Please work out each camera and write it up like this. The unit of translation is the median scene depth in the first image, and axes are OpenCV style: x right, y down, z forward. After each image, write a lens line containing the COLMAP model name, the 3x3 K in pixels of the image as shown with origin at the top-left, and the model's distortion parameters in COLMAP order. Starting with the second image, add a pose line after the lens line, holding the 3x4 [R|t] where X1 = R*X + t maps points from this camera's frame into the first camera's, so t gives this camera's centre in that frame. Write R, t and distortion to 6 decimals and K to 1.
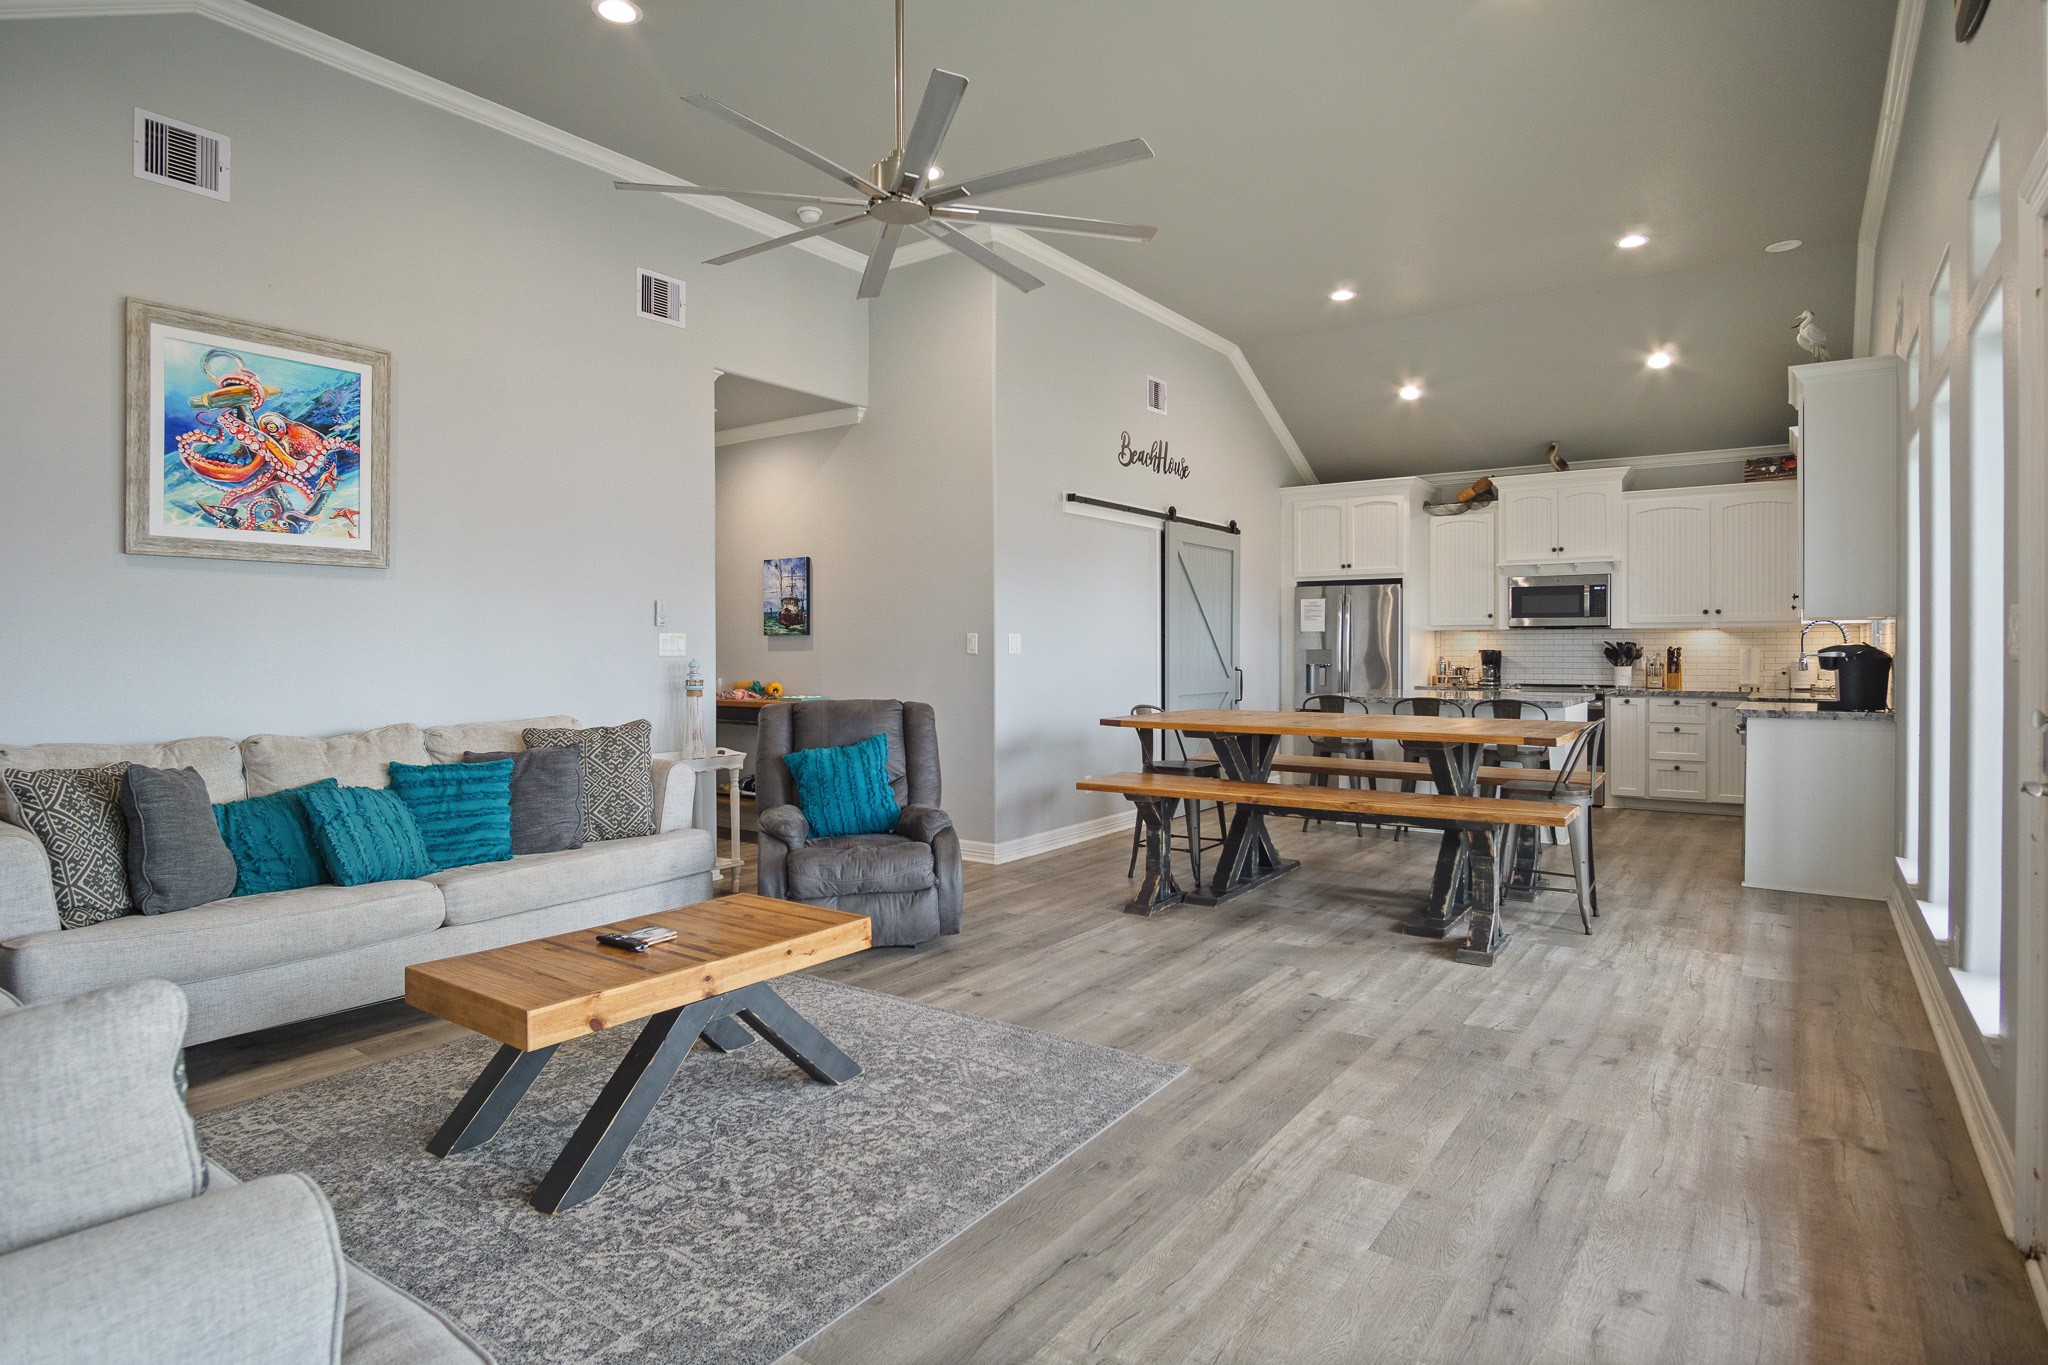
lens RADIAL K [[1131.4, 0, 1008.5], [0, 1131.4, 658.8], [0, 0, 1]] dist [-0.032531, 0.008217]
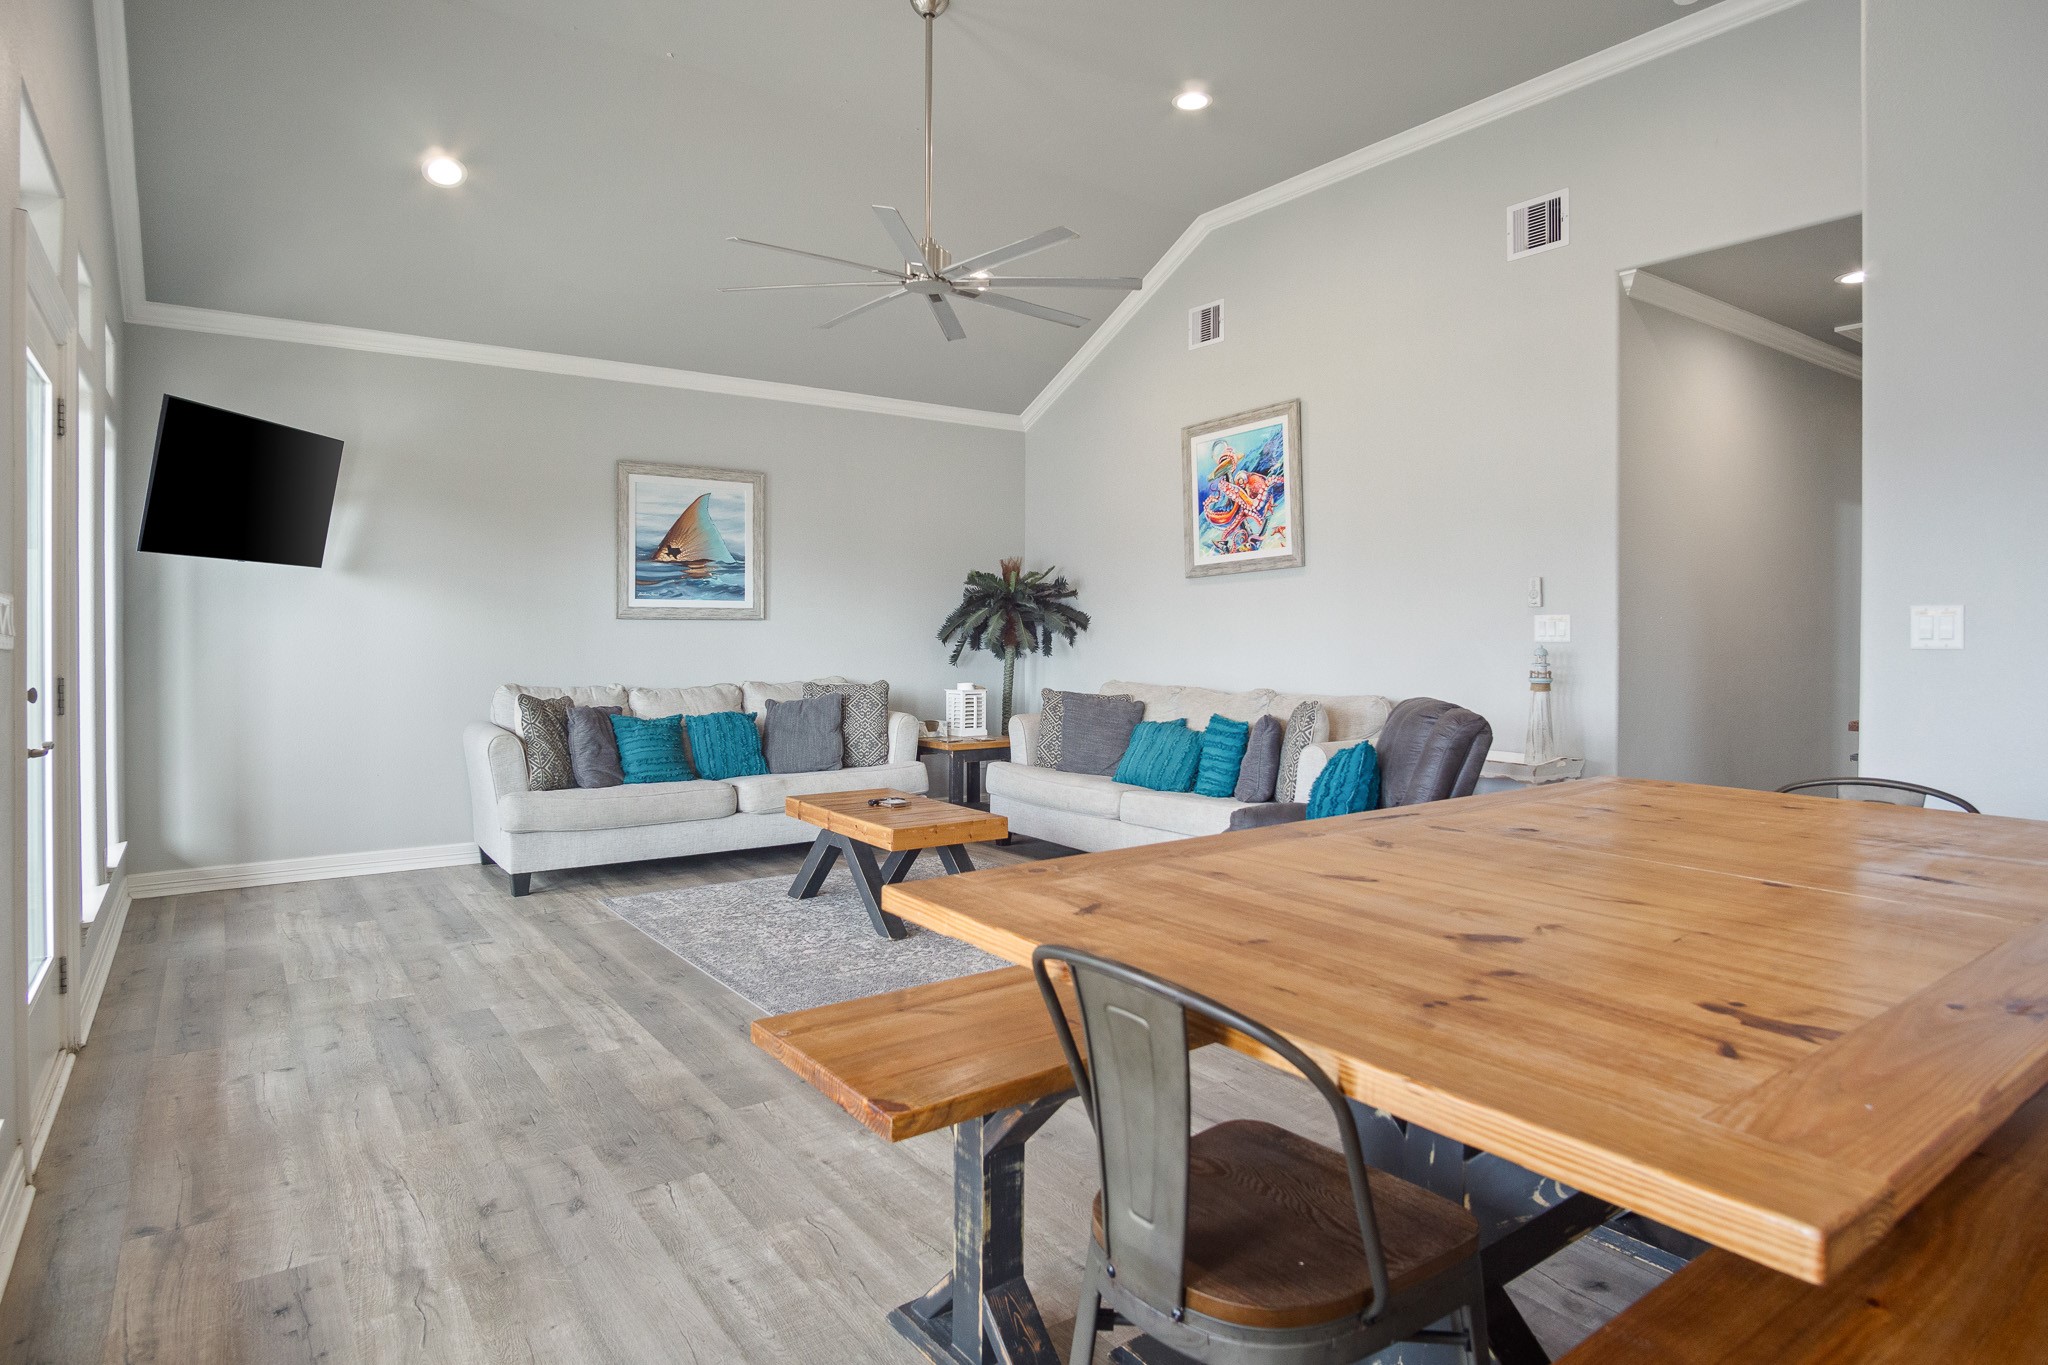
lens RADIAL K [[1167.2, 0, 1005.0], [0, 1167.2, 634.6], [0, 0, 1]] dist [-0.028830, 0.007152]
pose [[-0.350613, 0.006446, -0.936498, 0.780722], [-0.008527, 0.999913, 0.010075, -0.015659], [0.936481, 0.011518, -0.350528, 1.096476]]
